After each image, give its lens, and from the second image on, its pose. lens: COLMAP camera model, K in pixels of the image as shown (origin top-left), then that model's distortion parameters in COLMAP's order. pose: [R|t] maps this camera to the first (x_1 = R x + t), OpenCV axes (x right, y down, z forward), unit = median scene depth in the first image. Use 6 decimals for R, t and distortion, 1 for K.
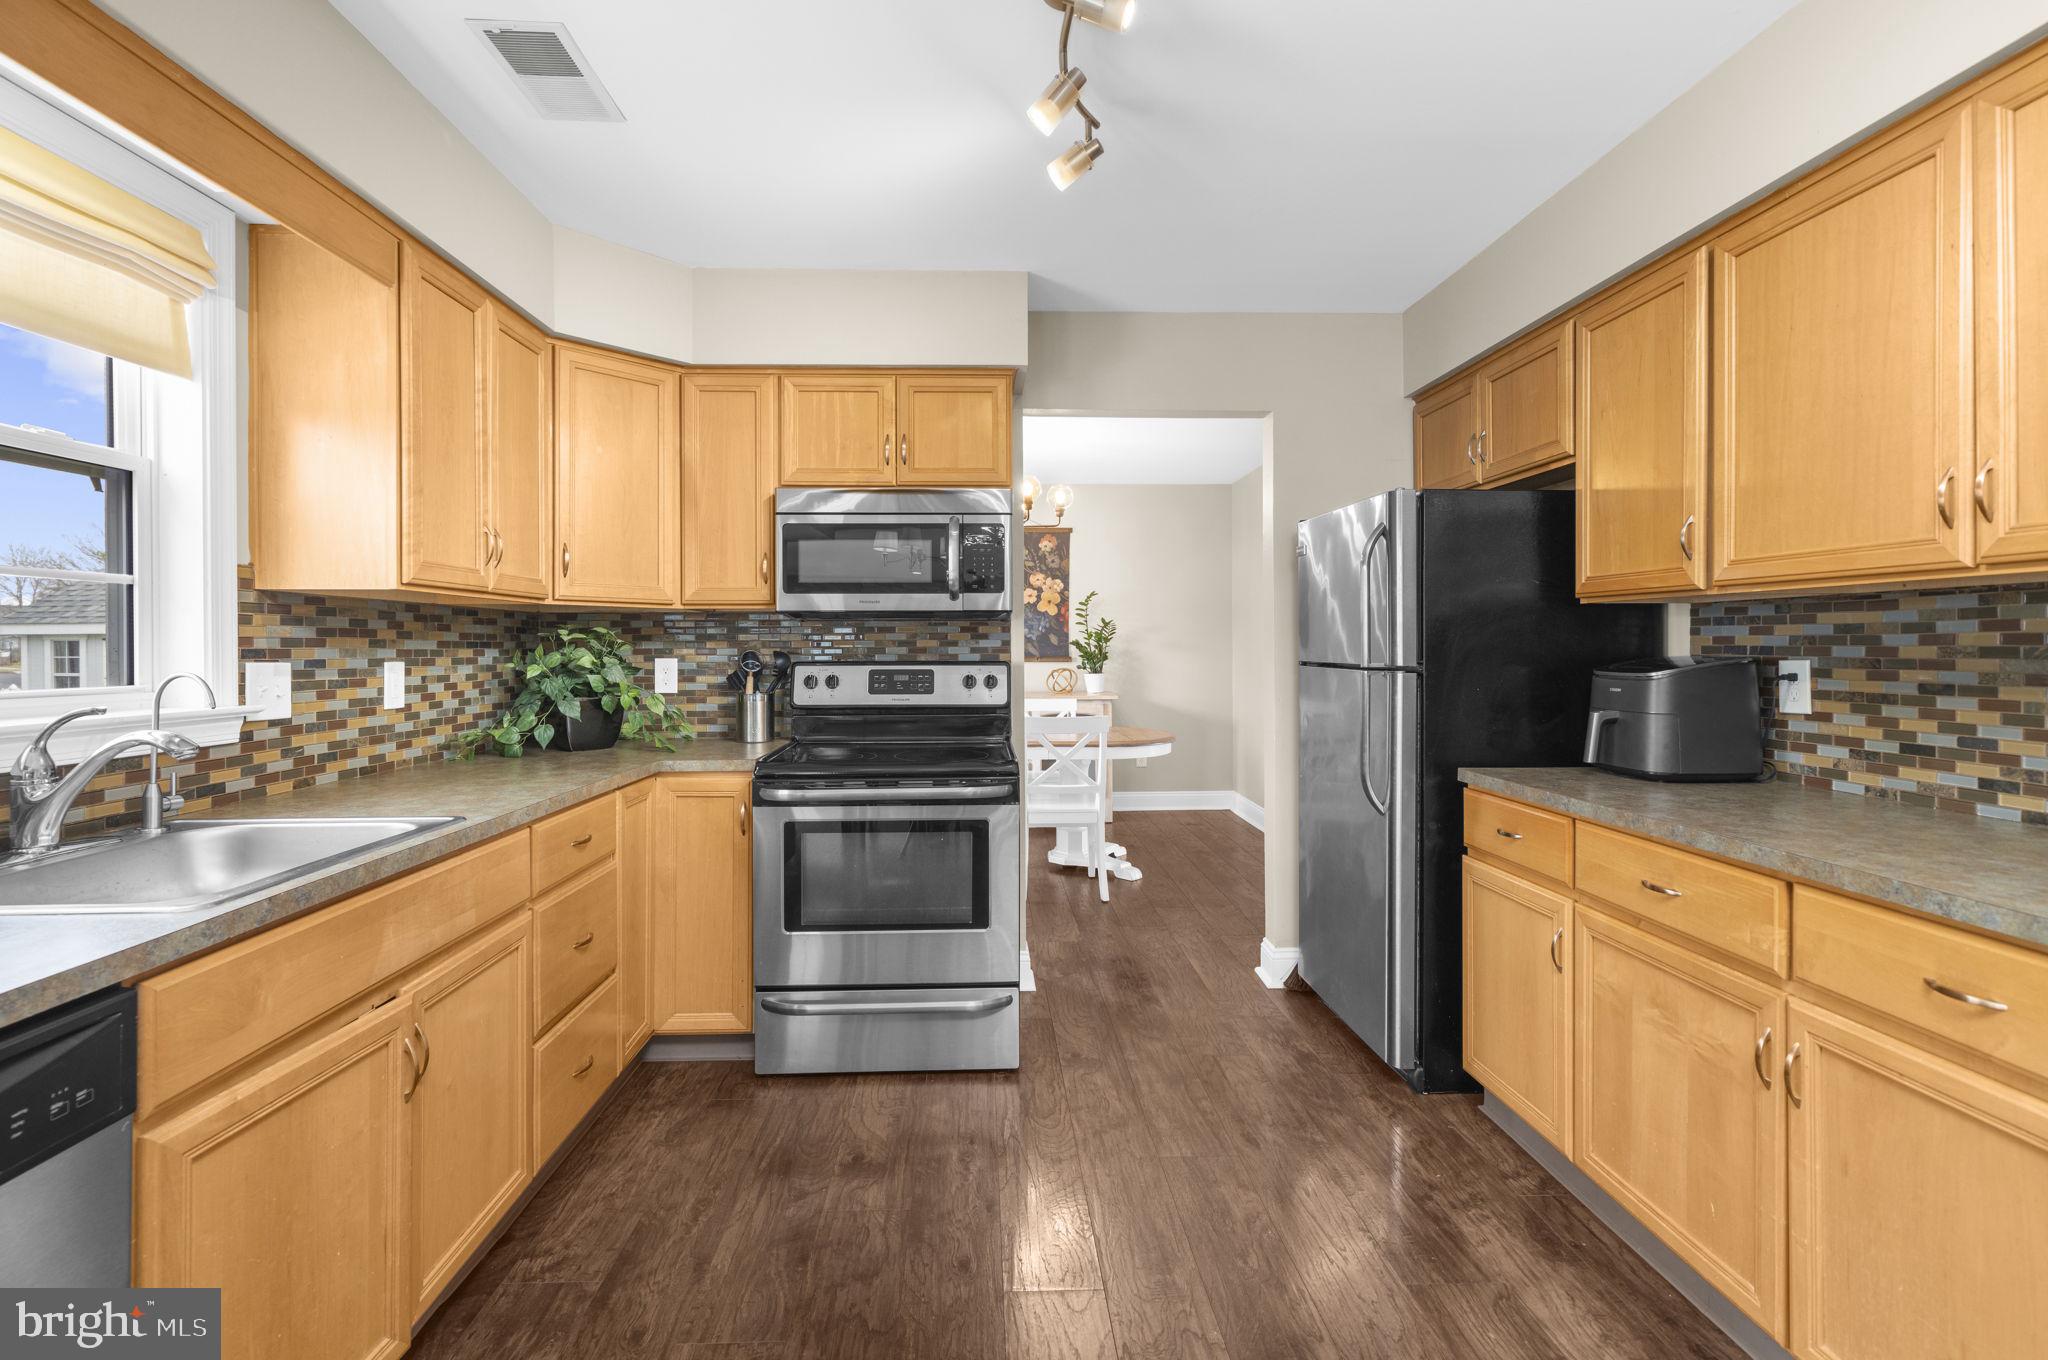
lens RADIAL K [[920.8, 0, 1010.1], [0, 920.8, 648.4], [0, 0, 1]] dist [0.000076, 0.000877]
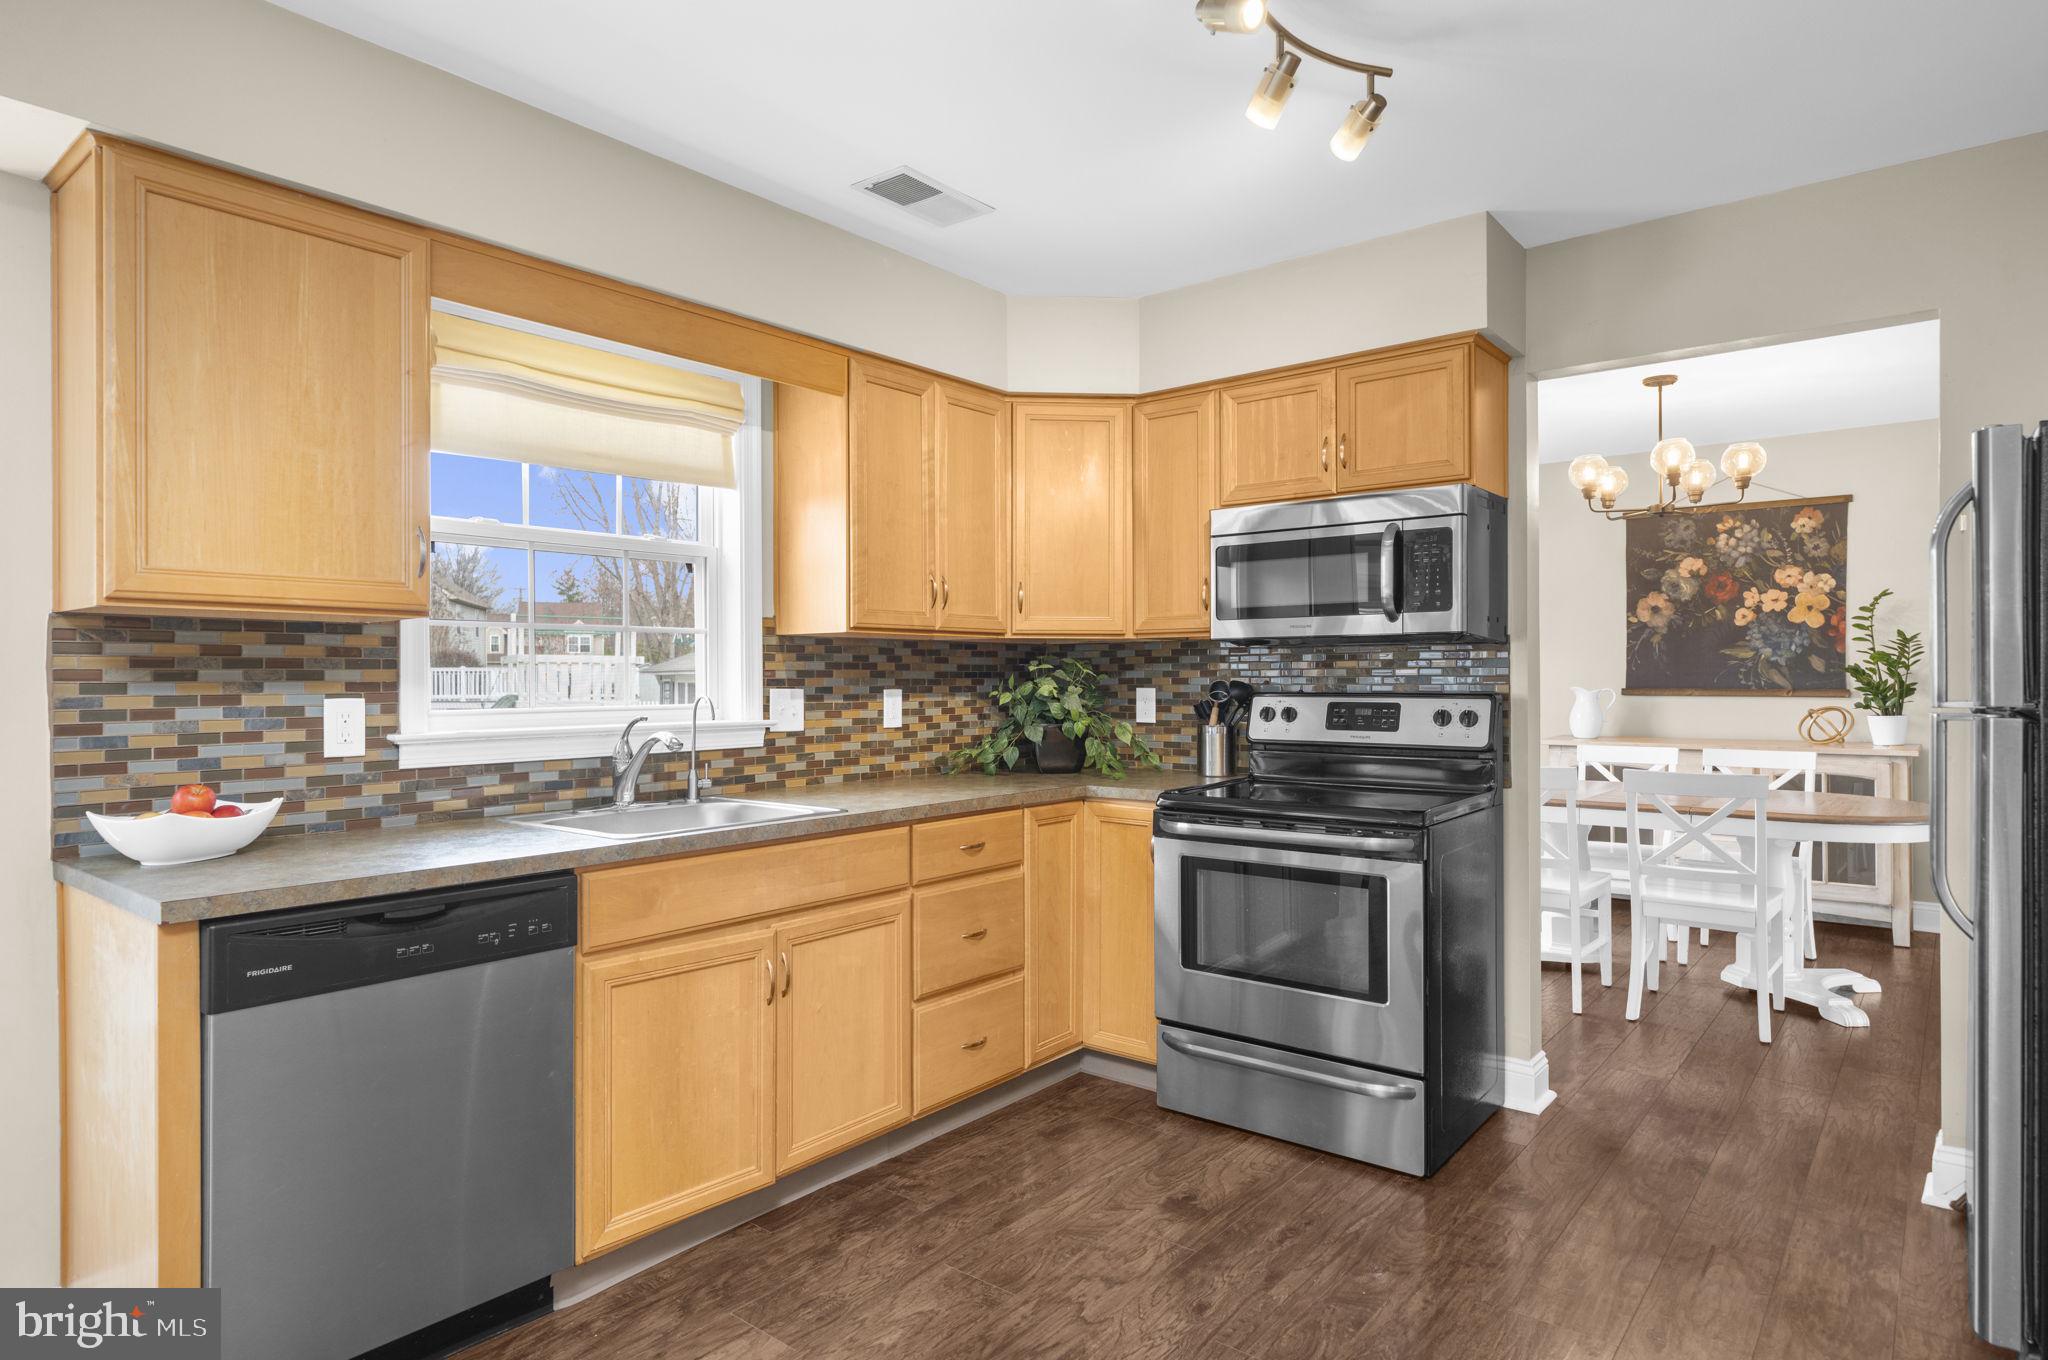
lens RADIAL K [[1148.5, 0, 1024.8], [0, 1148.5, 677.8], [0, 0, 1]] dist [0.001686, 0.000464]
pose [[0.756220, -0.000396, -0.654317, 0.426556], [0.001043, 0.999999, 0.000600, -0.001000], [0.654316, -0.001136, 0.756220, -0.031888]]
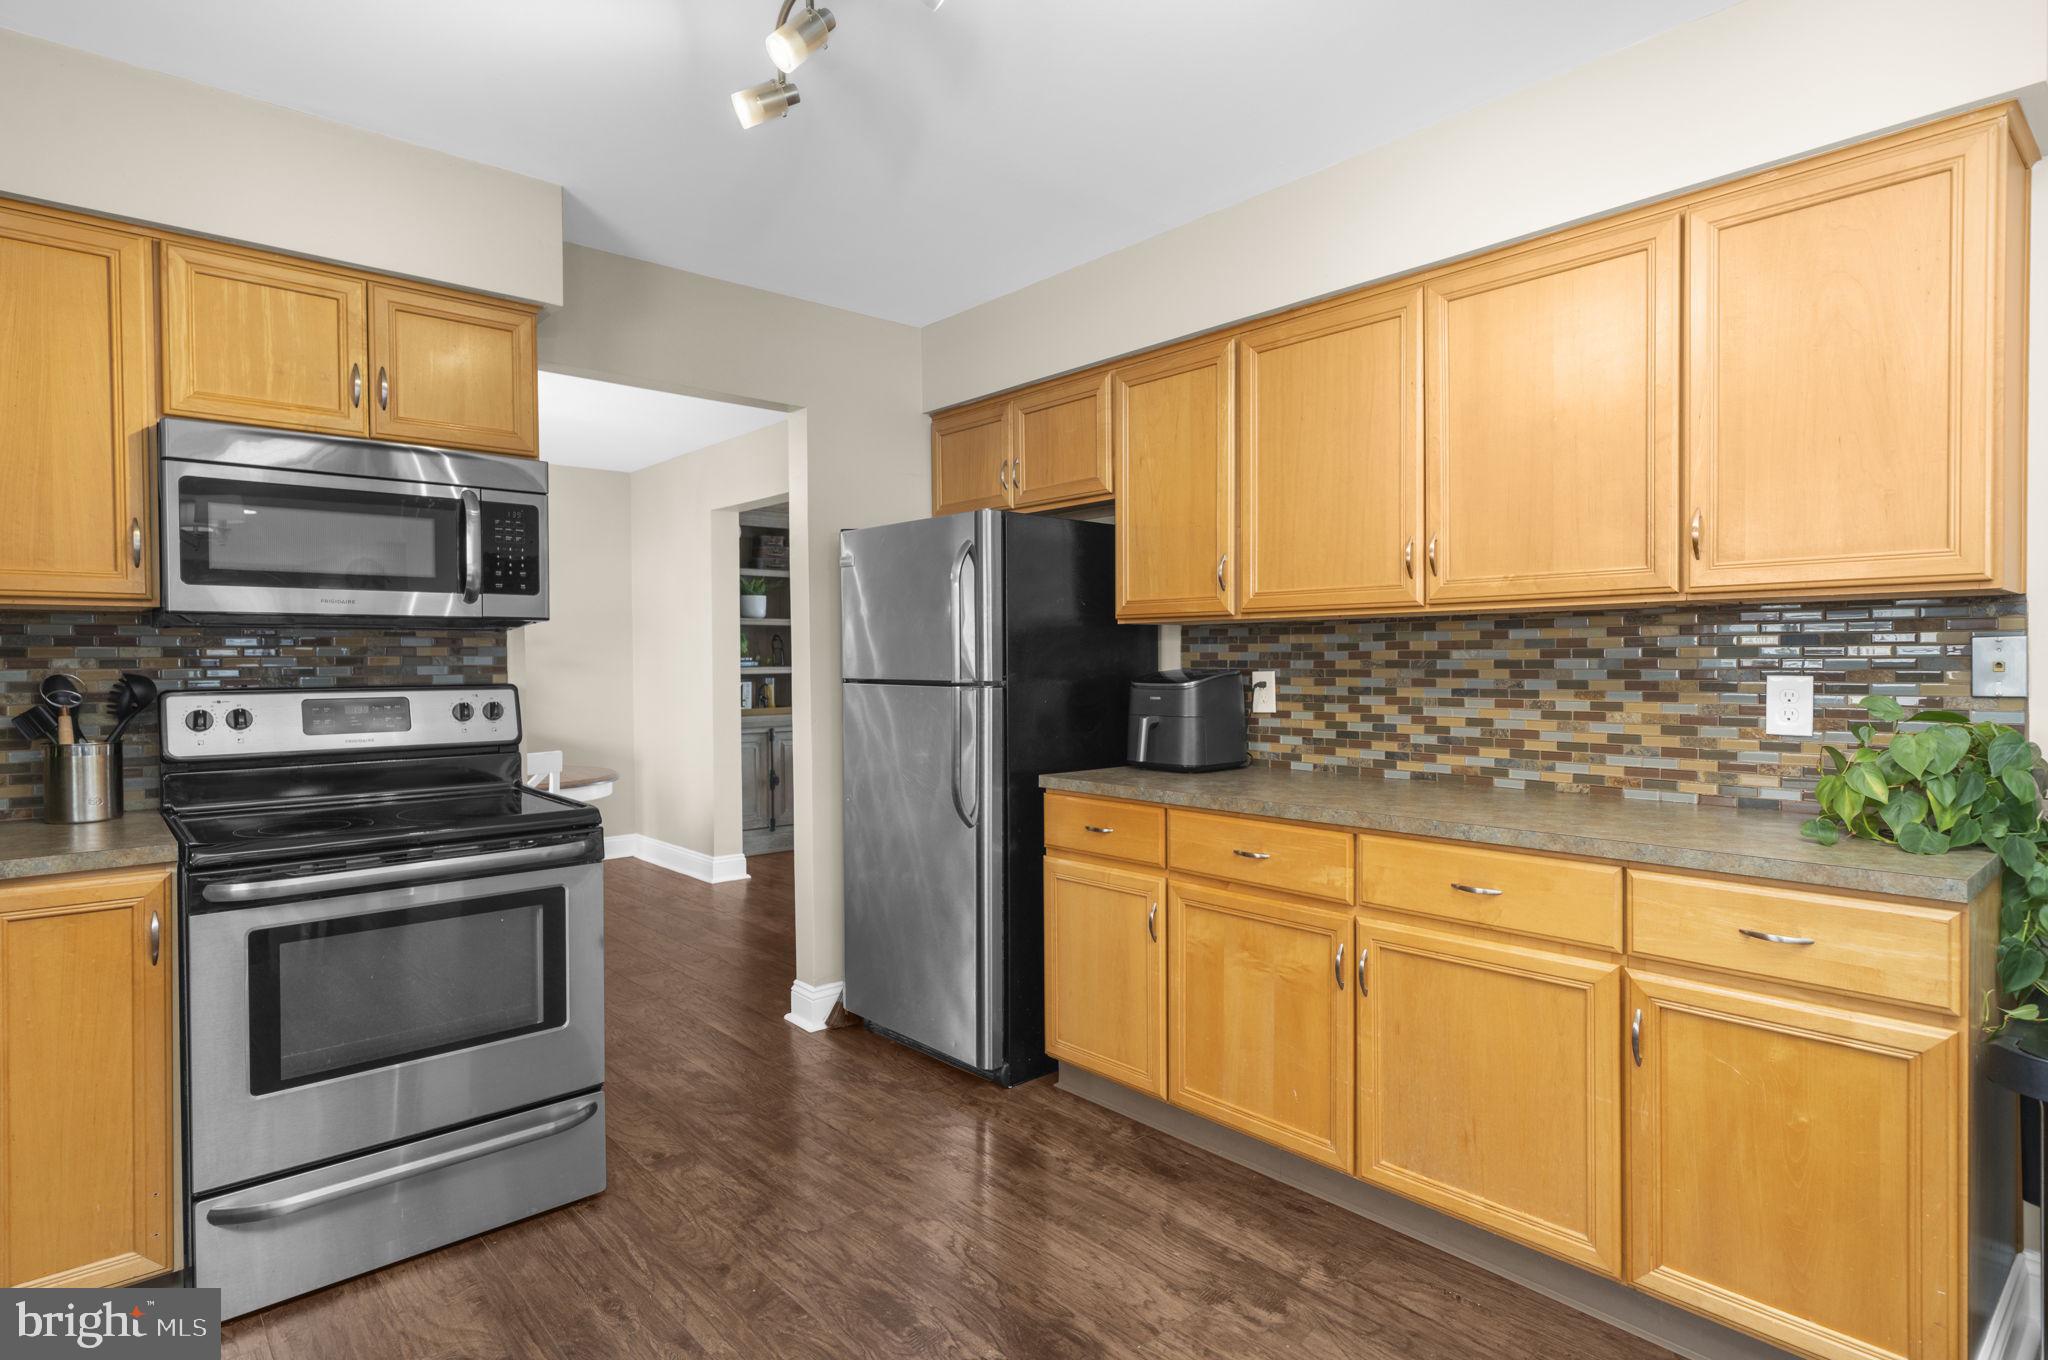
lens RADIAL K [[1056.6, 0, 1012.2], [0, 1056.6, 675.1], [0, 0, 1]] dist [-0.000983, 0.000722]
pose [[0.772675, -0.011676, 0.634694, -0.298797], [0.006701, 0.999925, 0.010238, 0.000616], [-0.634766, -0.003657, 0.772696, 0.066521]]
